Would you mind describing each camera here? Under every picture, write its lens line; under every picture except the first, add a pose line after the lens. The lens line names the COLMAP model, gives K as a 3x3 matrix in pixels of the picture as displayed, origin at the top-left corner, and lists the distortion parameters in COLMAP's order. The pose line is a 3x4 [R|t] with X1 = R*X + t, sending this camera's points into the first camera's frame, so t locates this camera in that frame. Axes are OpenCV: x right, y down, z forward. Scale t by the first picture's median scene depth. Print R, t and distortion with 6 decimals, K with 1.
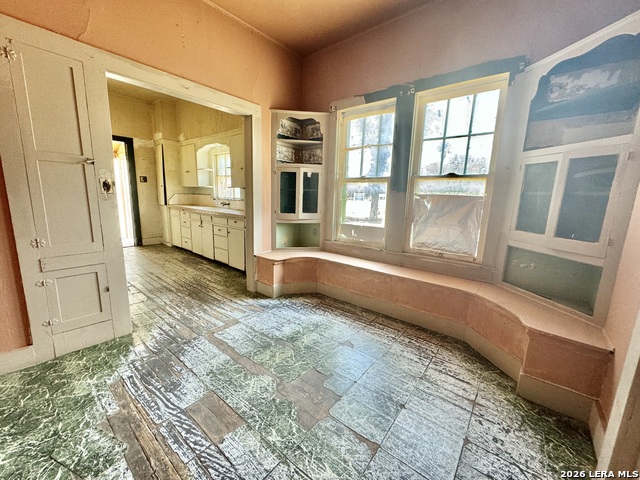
lens RADIAL K [[255.4, 0, 320.0], [0, 255.4, 240.0], [0, 0, 1]] dist [-0.003110, -0.000408]
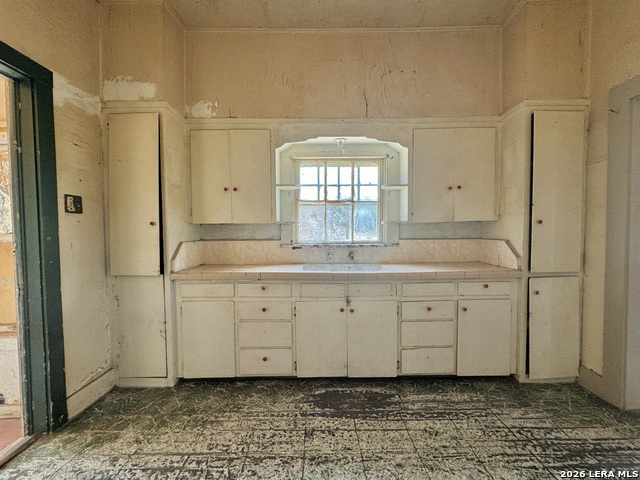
lens RADIAL K [[265.1, 0, 320.0], [0, 265.1, 240.0], [0, 0, 1]] dist [-0.003611, -0.000156]
pose [[0.770228, -0.060787, 0.634866, -1.208136], [0.146400, 0.985718, -0.083234, -0.218495], [-0.620739, 0.157053, 0.768126, 1.012868]]
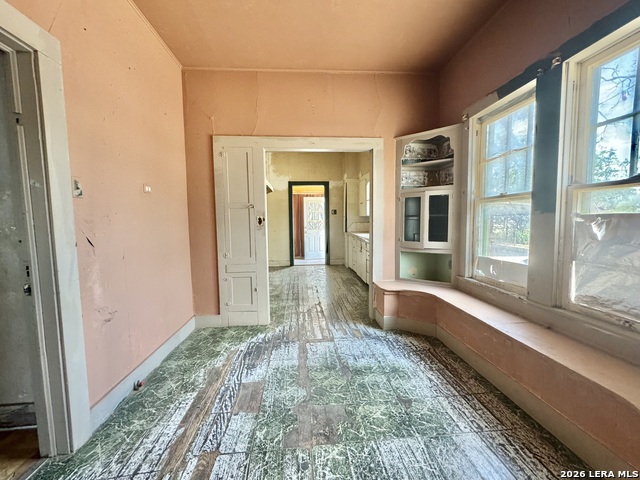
lens RADIAL K [[265.1, 0, 320.0], [0, 265.1, 240.0], [0, 0, 1]] dist [-0.003611, -0.000156]
pose [[0.693375, 0.016594, -0.720385, 0.365944], [-0.091024, 0.993743, -0.064720, -0.019554], [0.714804, 0.110448, 0.690548, 0.115689]]
